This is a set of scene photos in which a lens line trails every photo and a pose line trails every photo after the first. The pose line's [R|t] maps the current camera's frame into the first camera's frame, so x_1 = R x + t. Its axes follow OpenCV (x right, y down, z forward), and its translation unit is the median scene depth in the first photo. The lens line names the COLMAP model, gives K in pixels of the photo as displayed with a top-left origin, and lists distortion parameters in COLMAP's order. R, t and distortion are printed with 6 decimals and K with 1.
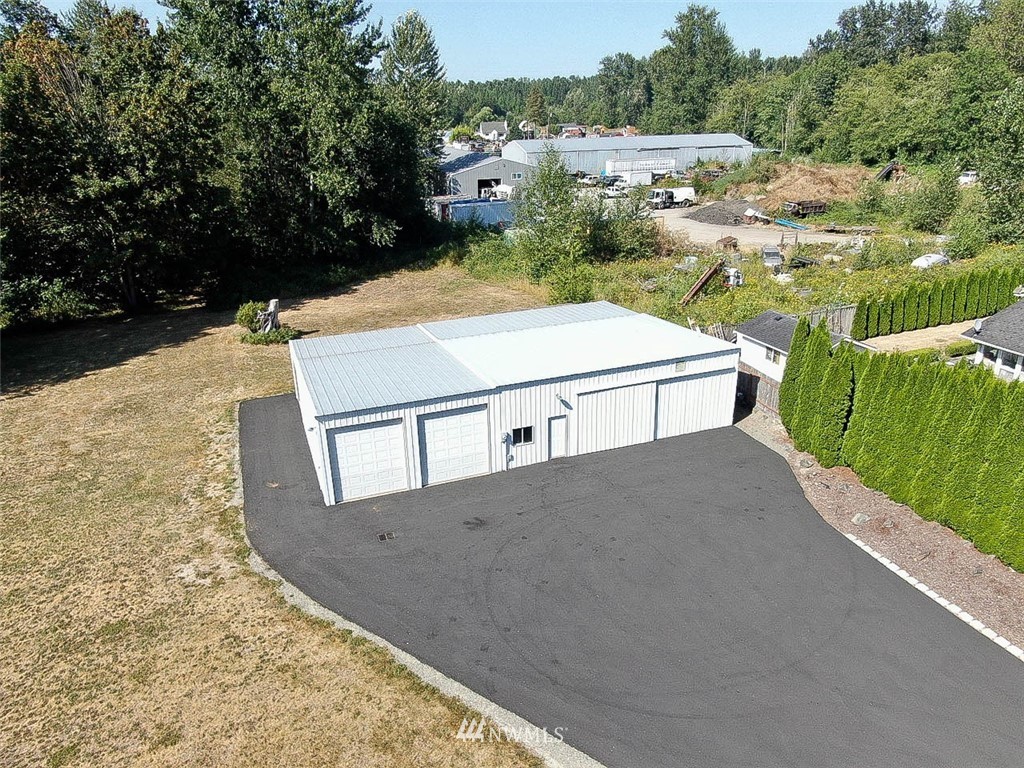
lens RADIAL K [[727.1, 0, 512.0], [0, 727.1, 384.0], [0, 0, 1]] dist [-0.020654, 0.007456]
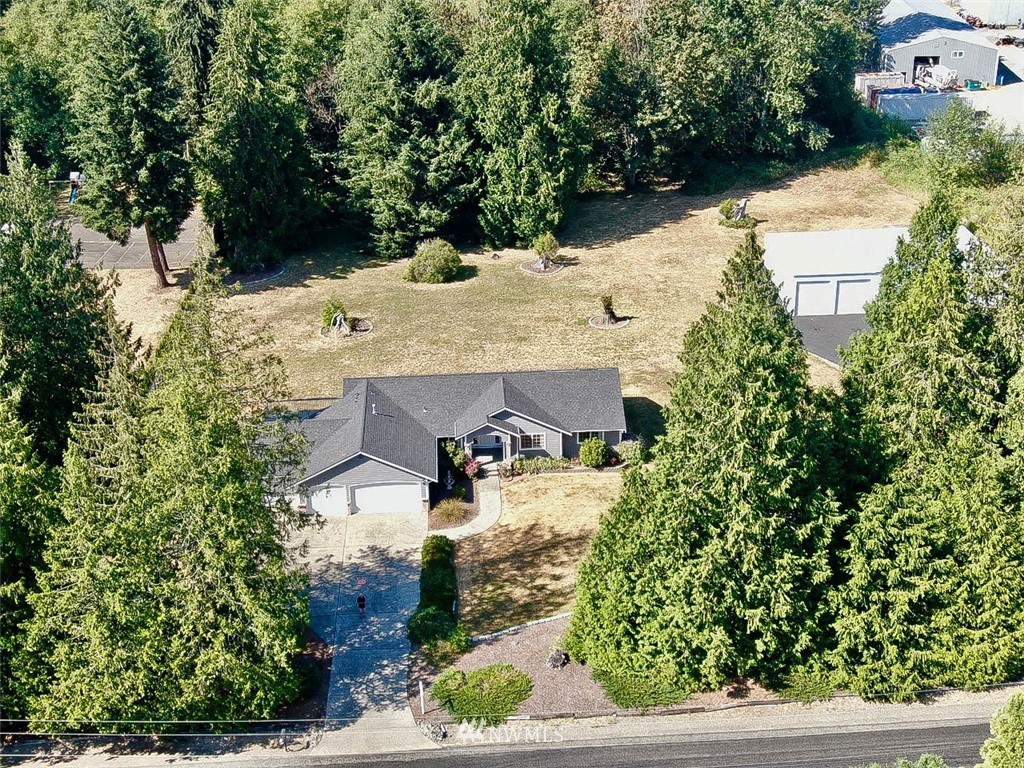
lens RADIAL K [[1430.6, 0, 512.0], [0, 1430.6, 384.0], [0, 0, 1]] dist [0.406708, -1.508117]
pose [[0.944922, 0.144578, -0.293631, 0.160464], [-0.116099, 0.986869, 0.112300, -0.016565], [0.306012, -0.072024, 0.949299, -2.020162]]
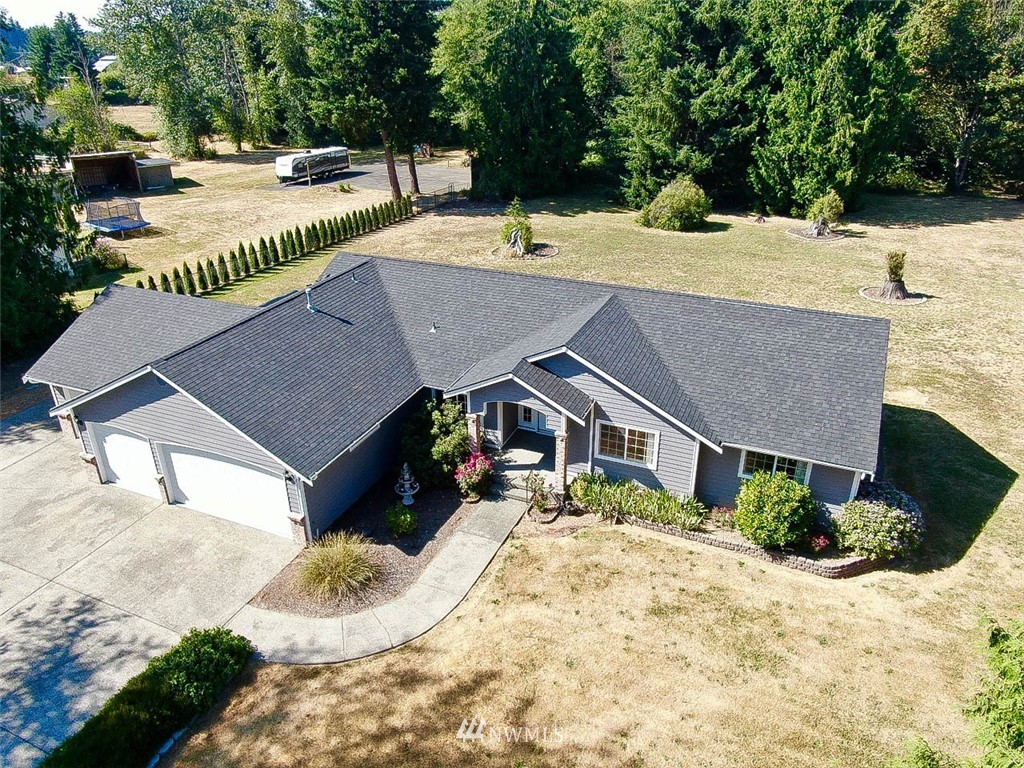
lens RADIAL K [[727.1, 0, 512.0], [0, 727.1, 384.0], [0, 0, 1]] dist [-0.020654, 0.007456]
pose [[0.697671, 0.322902, -0.639523, -0.179257], [-0.259704, 0.945940, 0.194298, 0.188115], [0.667689, 0.030531, 0.743814, -0.456854]]
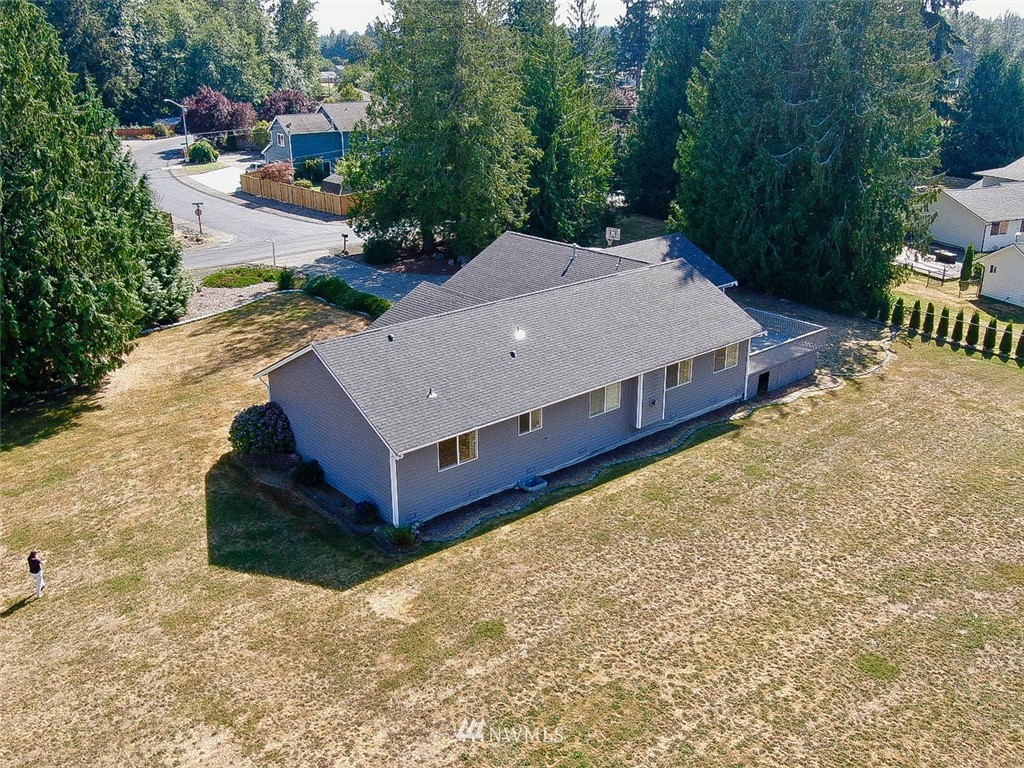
lens RADIAL K [[929.6, 0, 512.0], [0, 929.6, 384.0], [0, 0, 1]] dist [0.002823, 0.009544]
pose [[-0.948563, 0.126036, -0.290419, -0.255057], [-0.095623, 0.760434, 0.642337, -0.239134], [0.301802, 0.637067, -0.709267, 0.555515]]
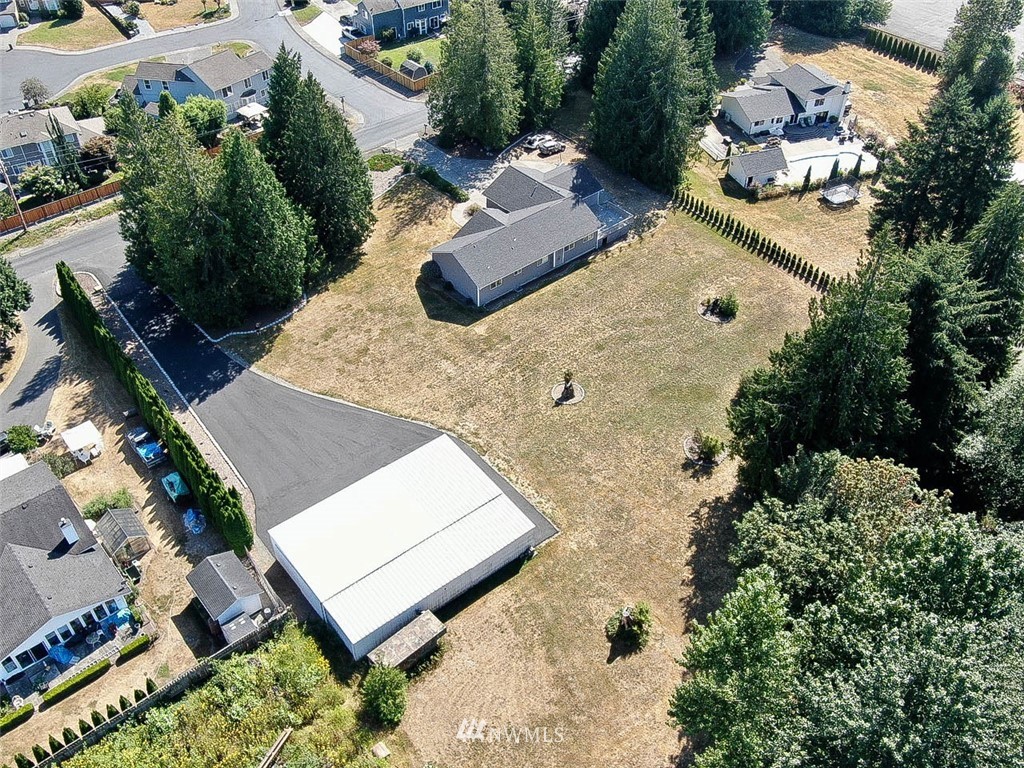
lens RADIAL K [[929.6, 0, 512.0], [0, 929.6, 384.0], [0, 0, 1]] dist [0.002823, 0.009544]
pose [[-0.946863, 0.221535, -0.233180, 0.126827], [-0.106358, 0.468535, 0.877019, -1.600930], [0.303544, 0.855218, -0.420077, 1.248819]]
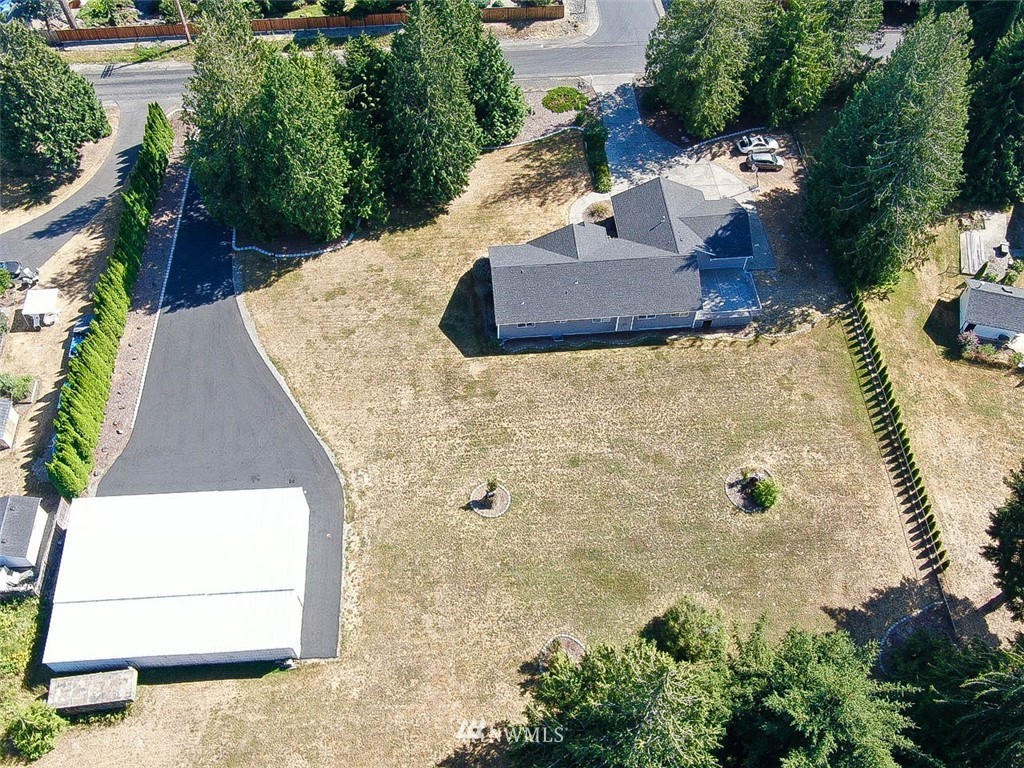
lens RADIAL K [[929.6, 0, 512.0], [0, 929.6, 384.0], [0, 0, 1]] dist [0.002823, 0.009544]
pose [[-0.955805, -0.239583, 0.170404, -0.716715], [0.108651, 0.250727, 0.961941, -1.504322], [-0.273189, 0.937943, -0.213615, 0.616022]]
